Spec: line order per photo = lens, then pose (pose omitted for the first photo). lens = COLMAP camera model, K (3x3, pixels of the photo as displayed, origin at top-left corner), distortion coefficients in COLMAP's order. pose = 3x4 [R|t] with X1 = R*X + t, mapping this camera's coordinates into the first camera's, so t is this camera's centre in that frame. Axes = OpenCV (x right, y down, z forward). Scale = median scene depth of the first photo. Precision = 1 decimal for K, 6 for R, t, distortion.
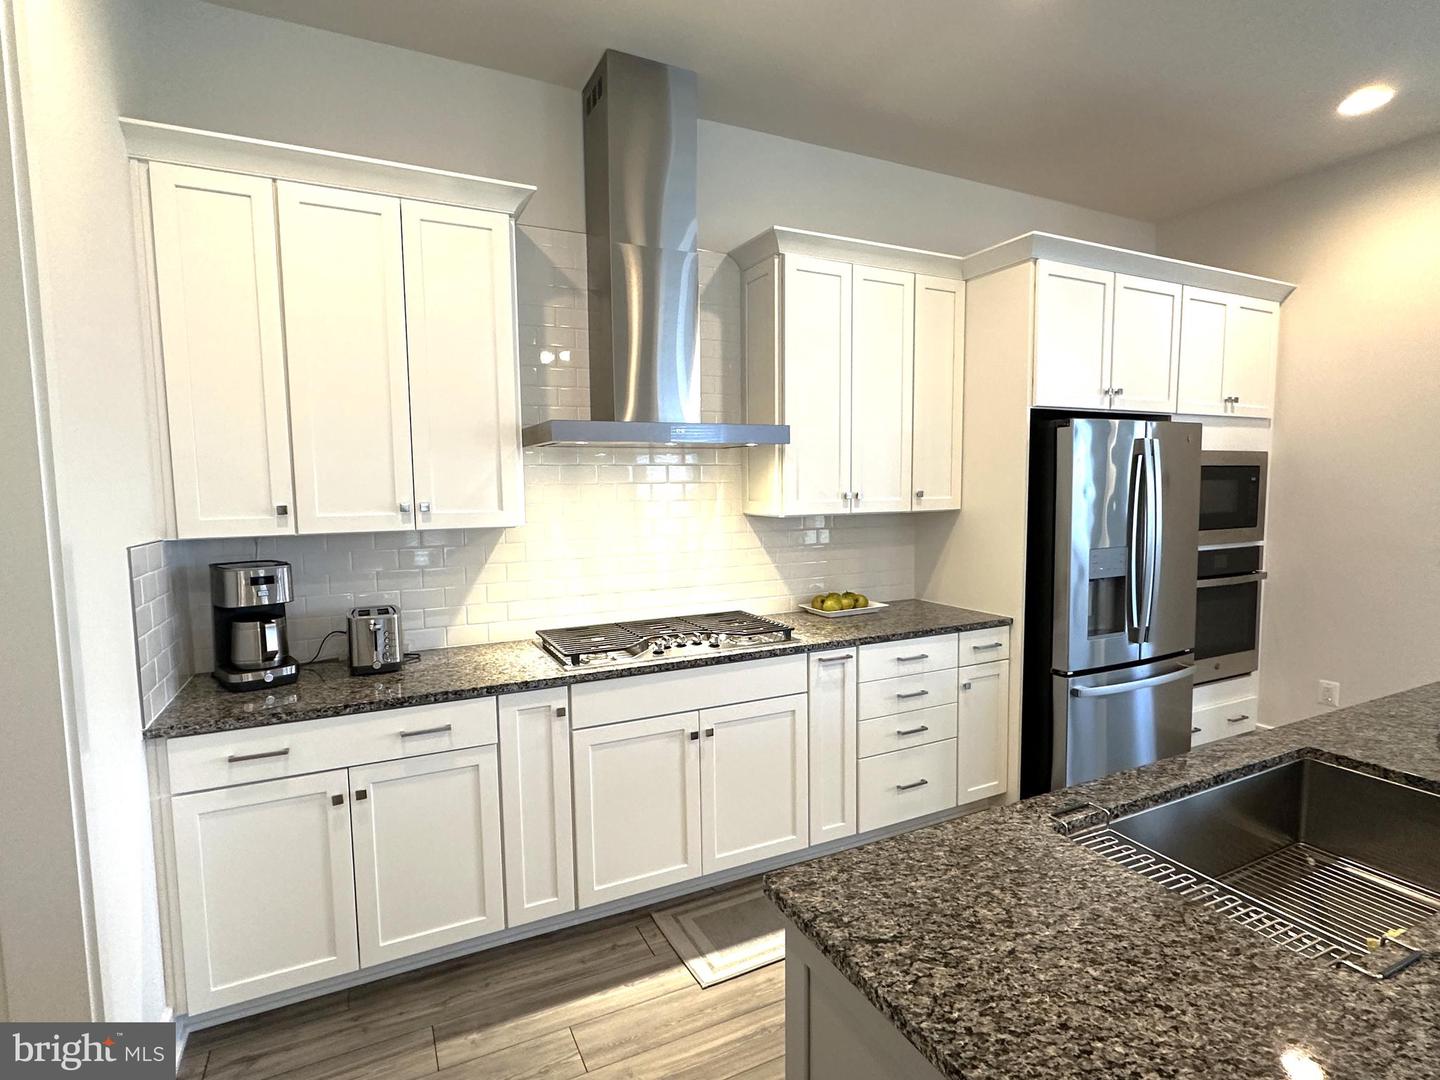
lens RADIAL K [[735.6, 0, 720.0], [0, 735.6, 540.0], [0, 0, 1]] dist [-0.002963, -0.000481]
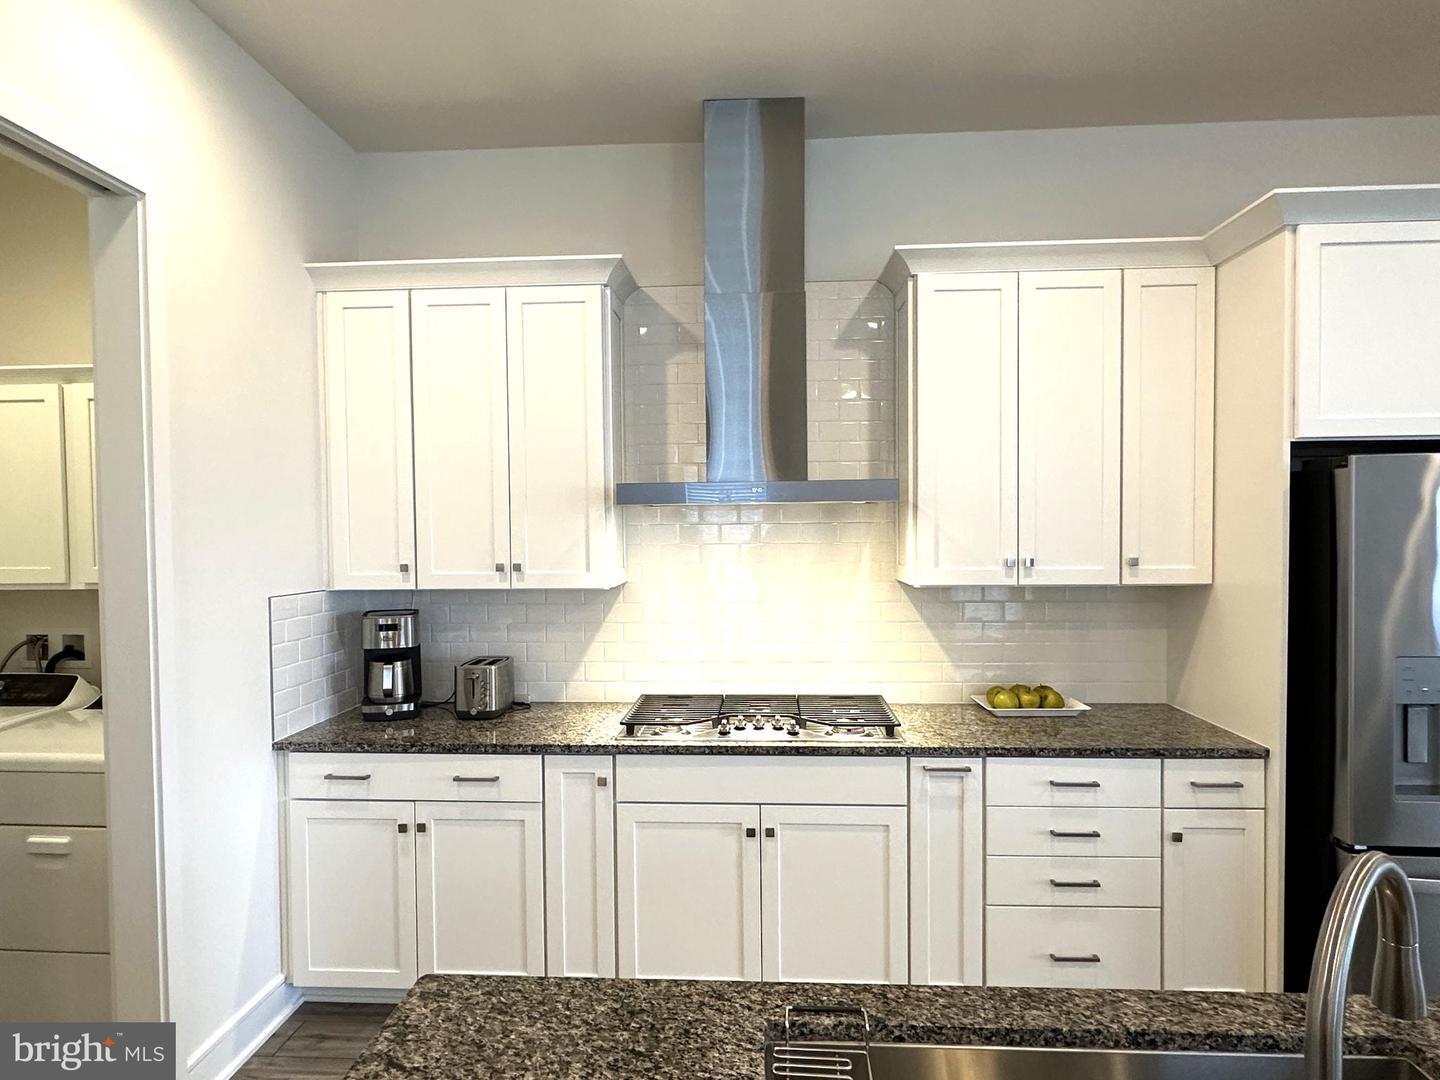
lens RADIAL K [[835.0, 0, 720.0], [0, 835.0, 540.0], [0, 0, 1]] dist [-0.003765, -0.000104]
pose [[0.866021, 0.012742, -0.499846, 0.421488], [-0.039664, 0.998276, -0.043274, -0.040257], [0.498433, 0.057302, 0.865033, 0.088541]]
